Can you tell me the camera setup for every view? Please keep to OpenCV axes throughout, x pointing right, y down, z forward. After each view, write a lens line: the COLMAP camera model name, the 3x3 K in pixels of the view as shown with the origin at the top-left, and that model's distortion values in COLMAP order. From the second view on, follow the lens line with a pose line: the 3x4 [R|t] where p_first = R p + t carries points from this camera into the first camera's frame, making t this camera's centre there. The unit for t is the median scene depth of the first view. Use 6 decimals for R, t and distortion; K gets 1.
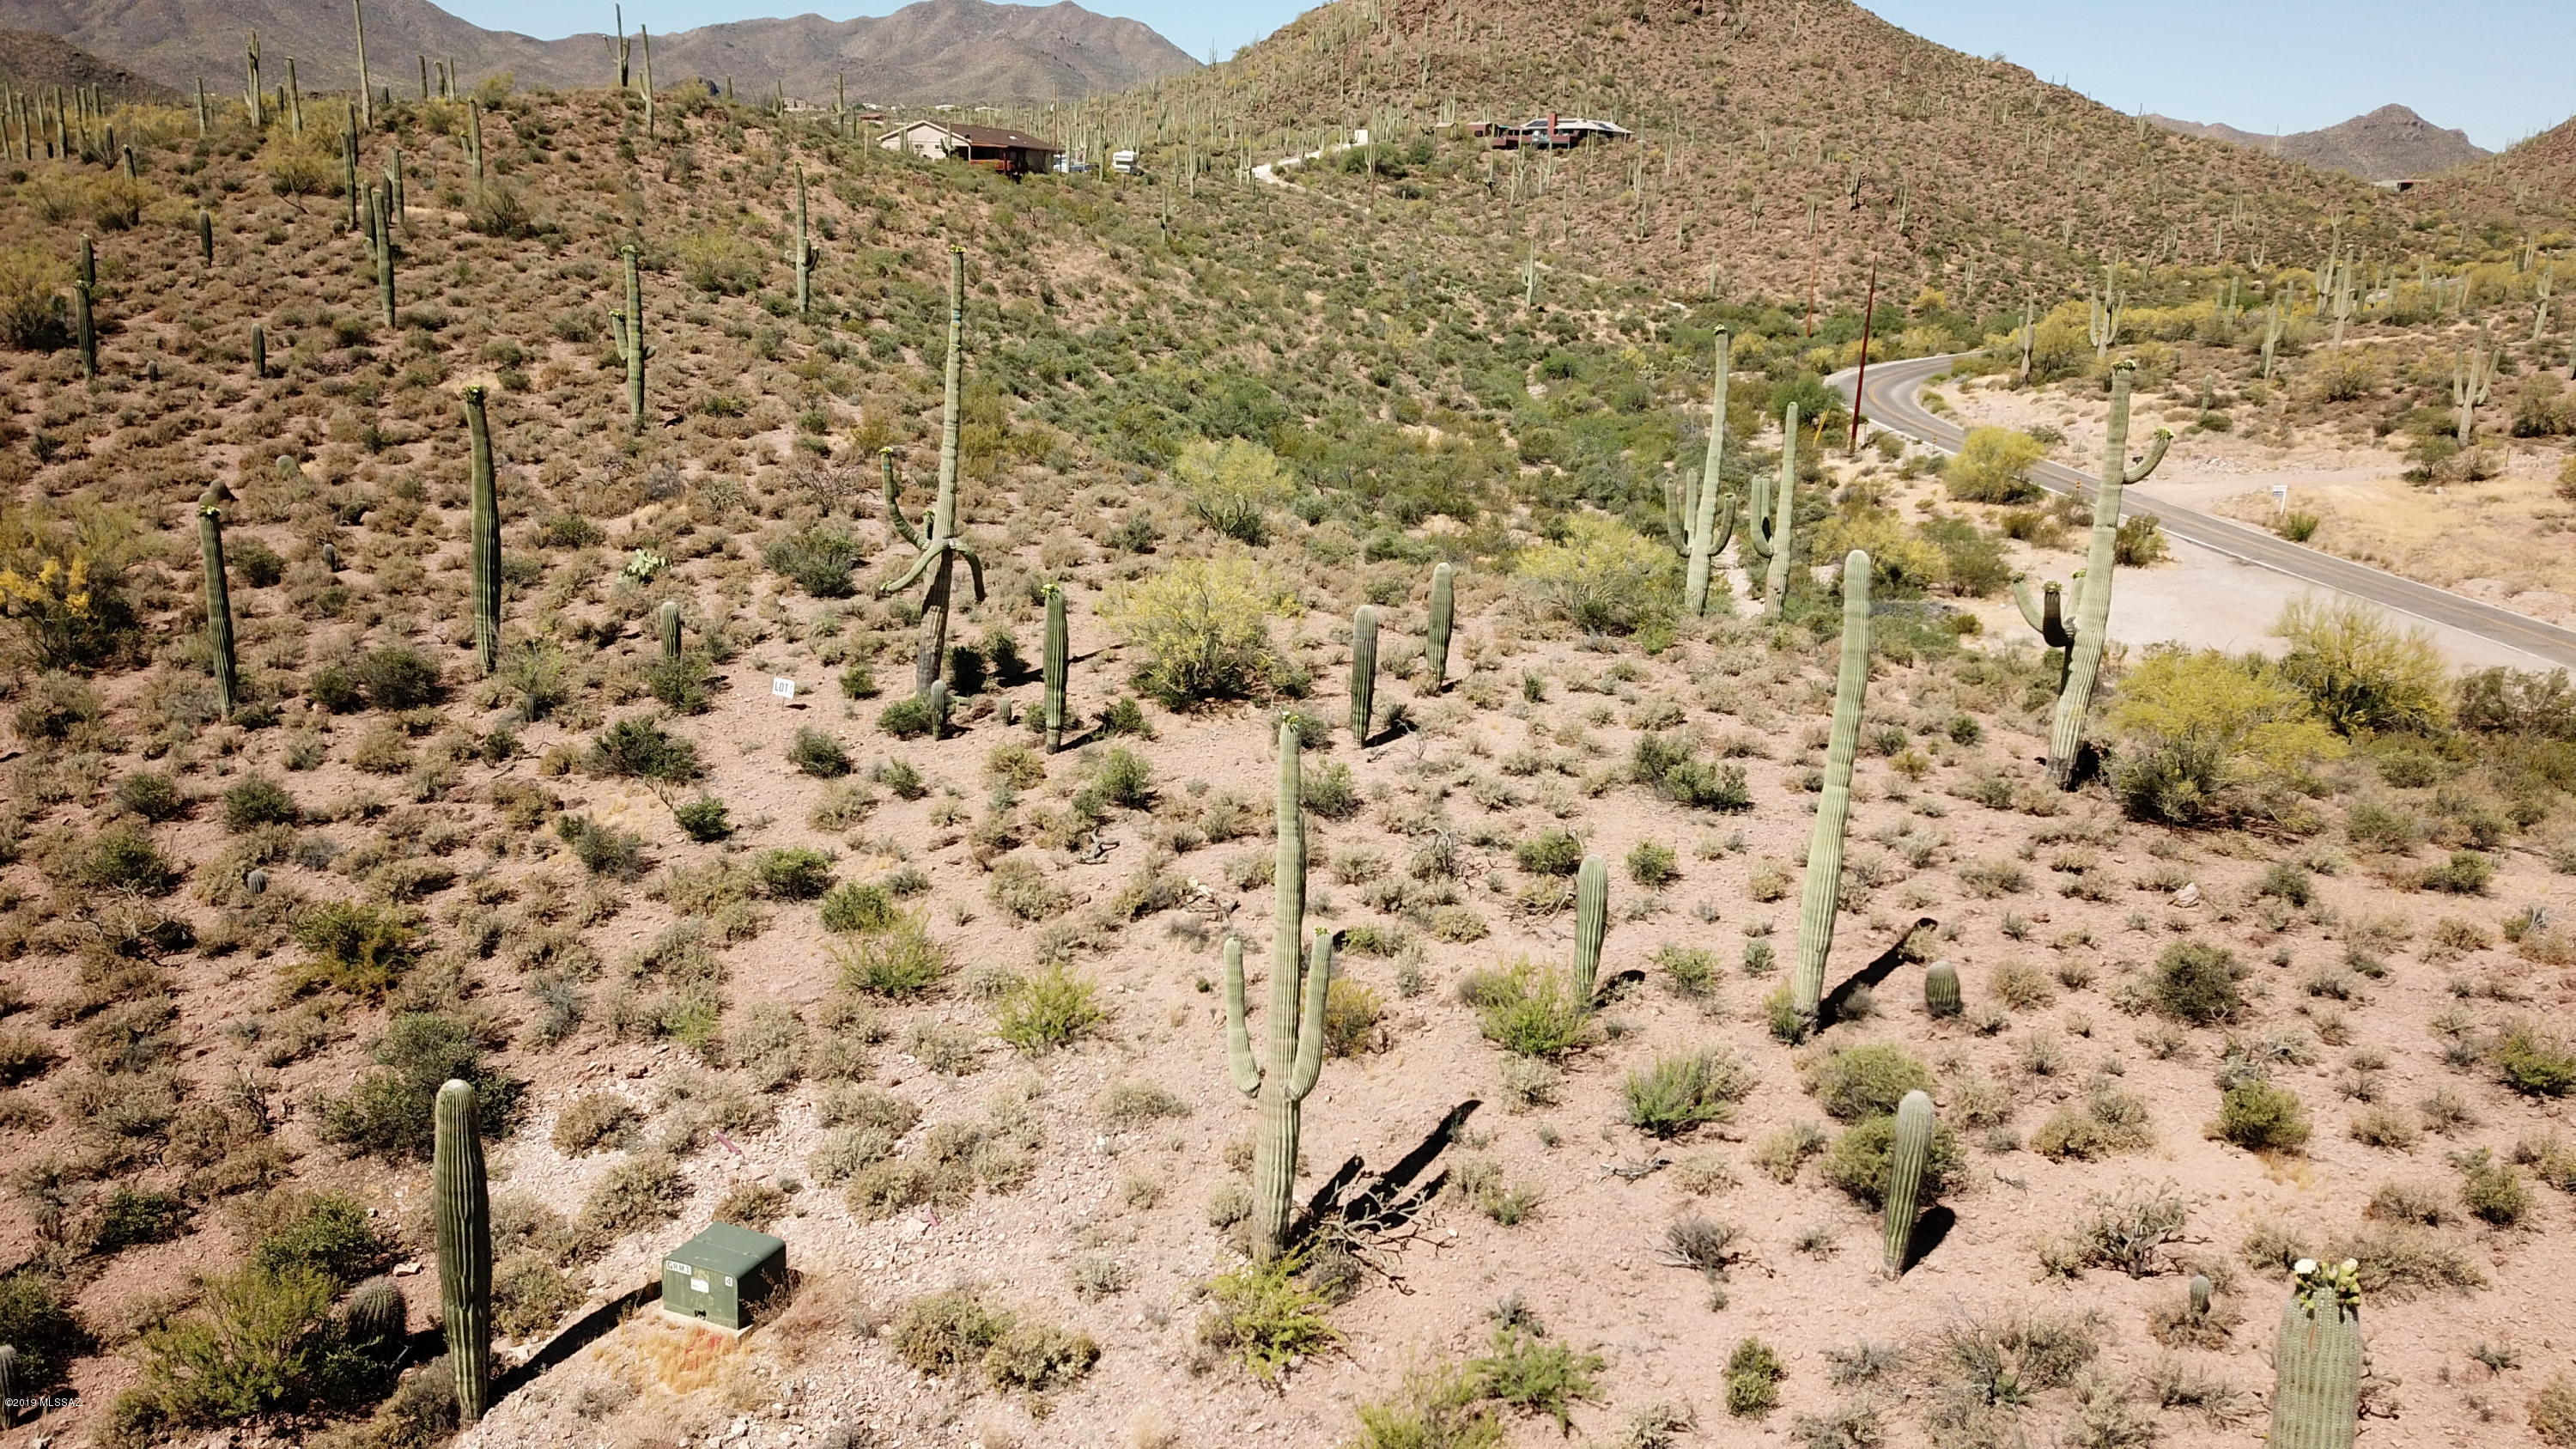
lens RADIAL K [[1955.4, 0, 1281.2], [0, 1955.4, 754.0], [0, 0, 1]] dist [-0.000355, 0.007033]
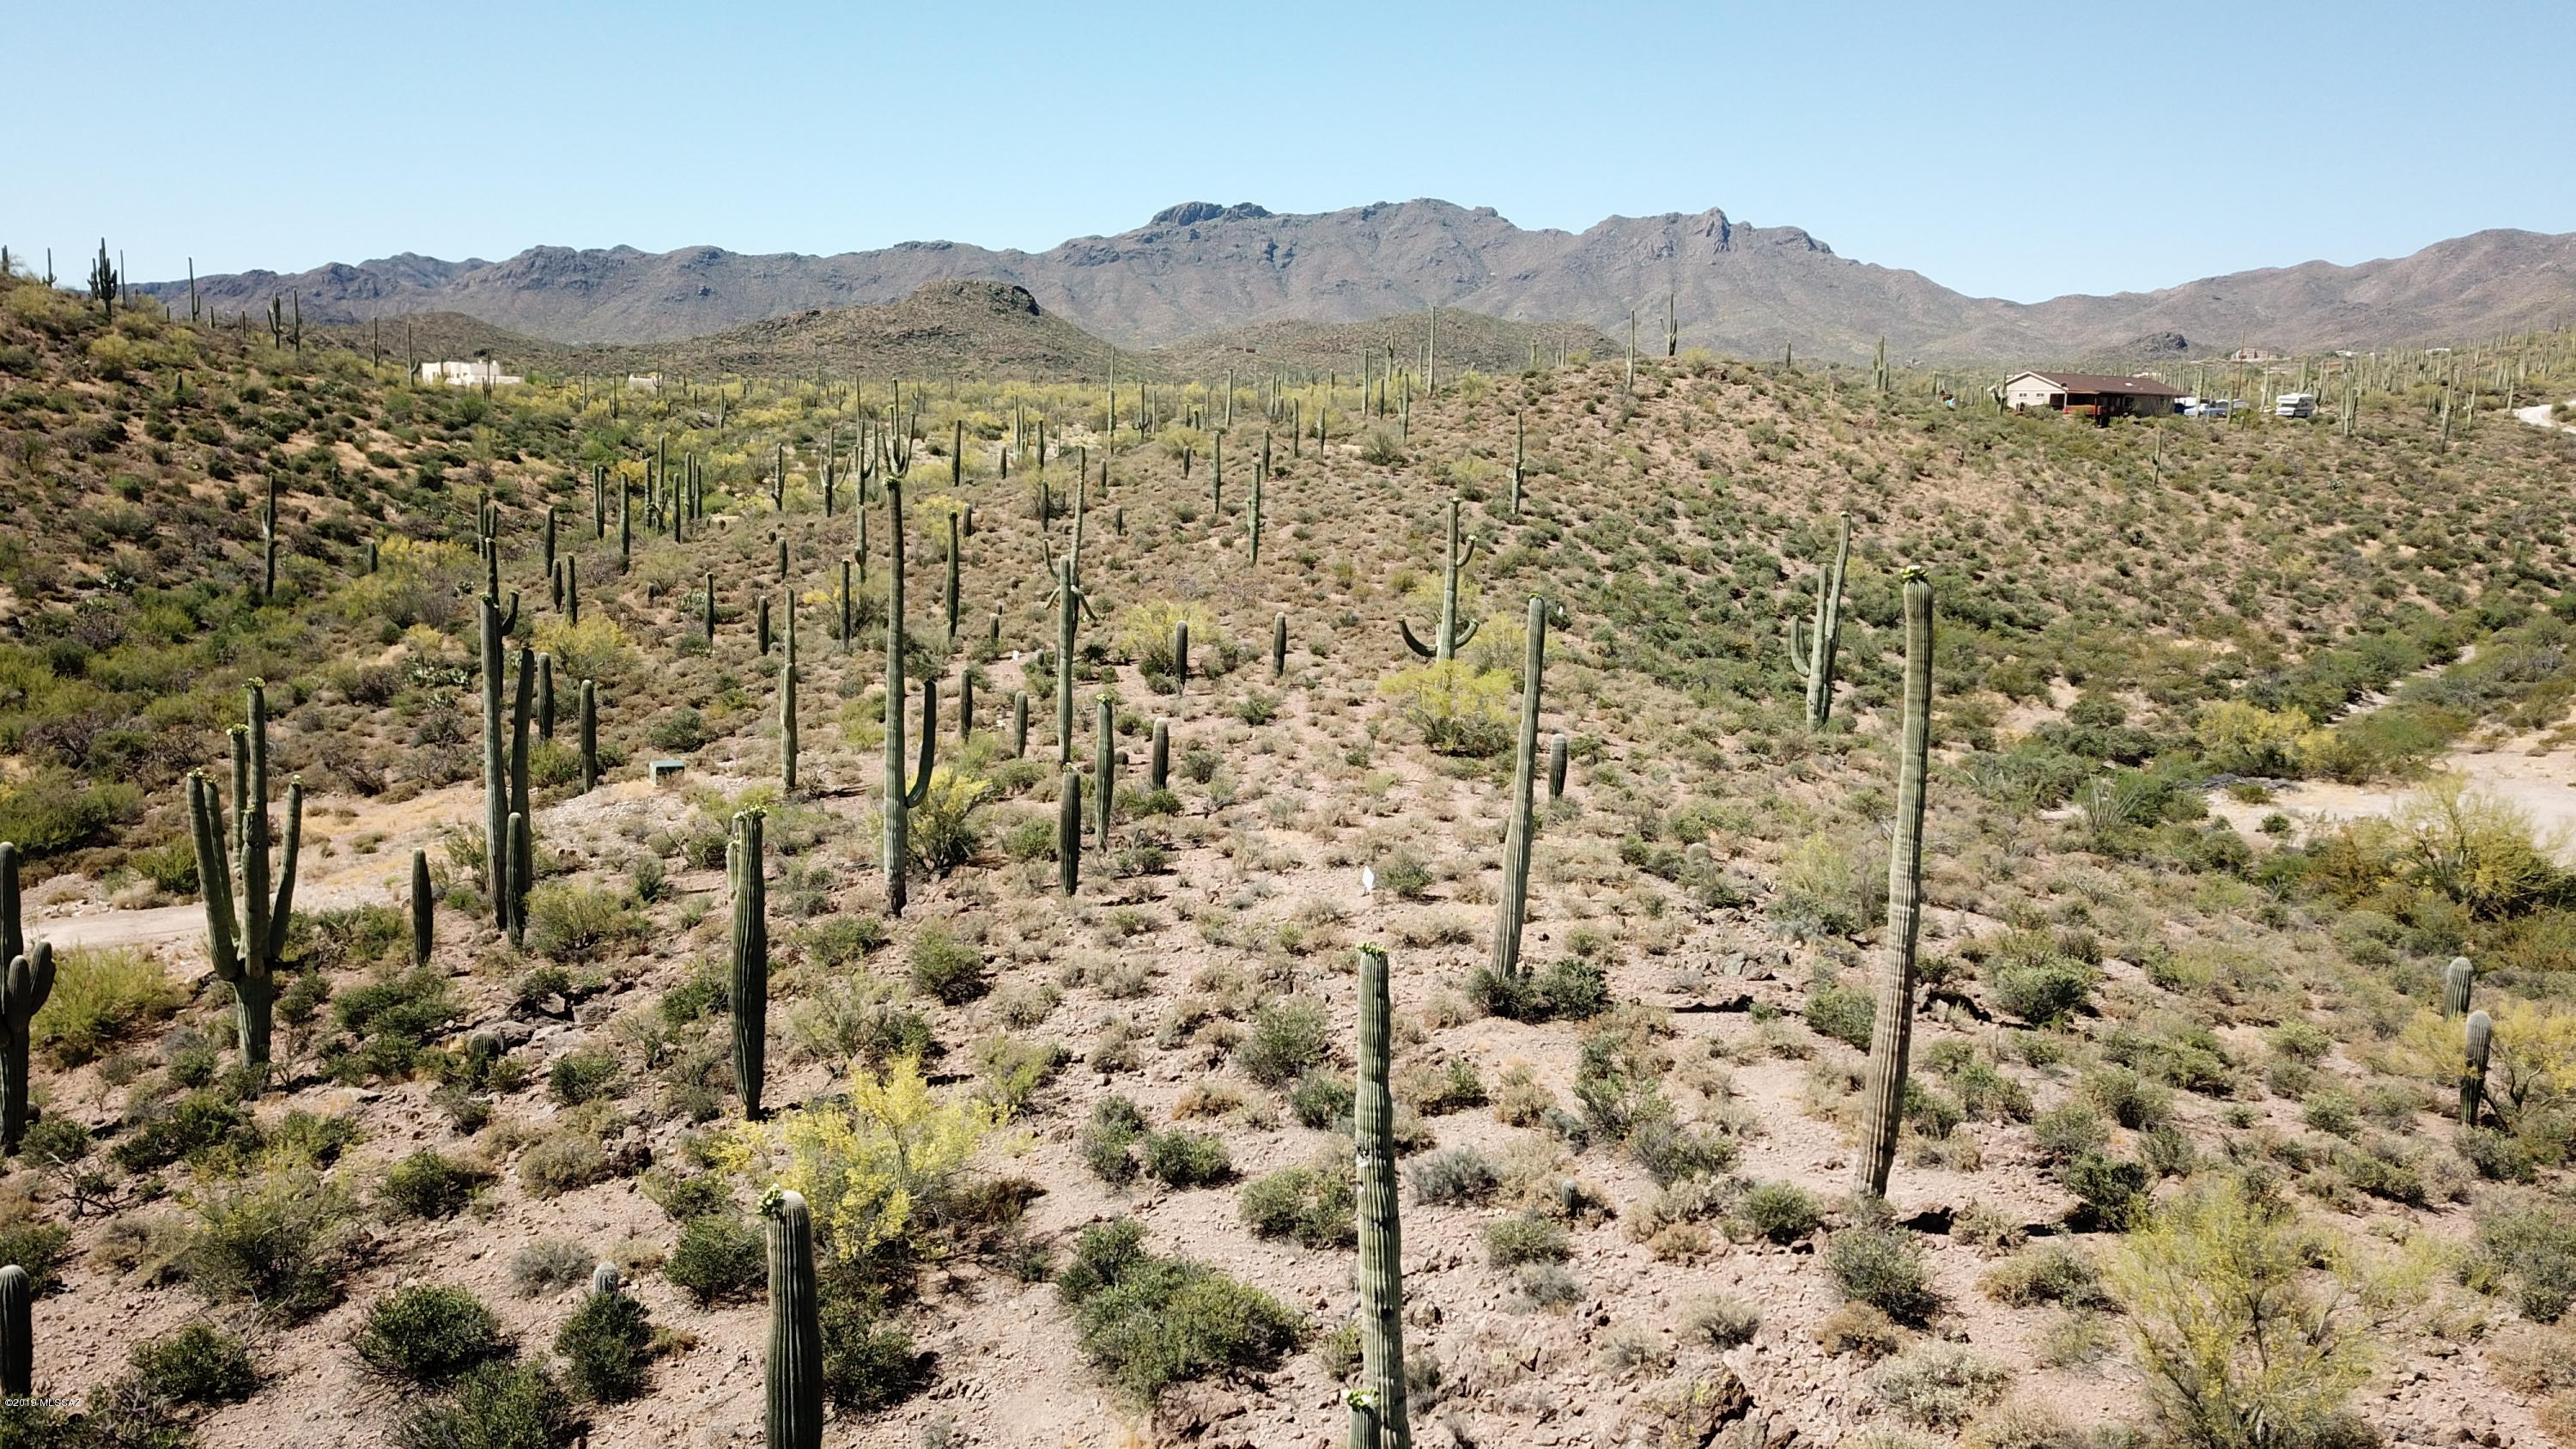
lens RADIAL K [[1964.4, 0, 1276.4], [0, 1964.4, 724.2], [0, 0, 1]] dist [0.019130, -0.009969]
pose [[0.760927, 0.082335, -0.643593, 0.340955], [-0.171468, 0.982170, -0.077078, 0.039478], [0.625771, 0.169006, 0.761477, -0.101091]]
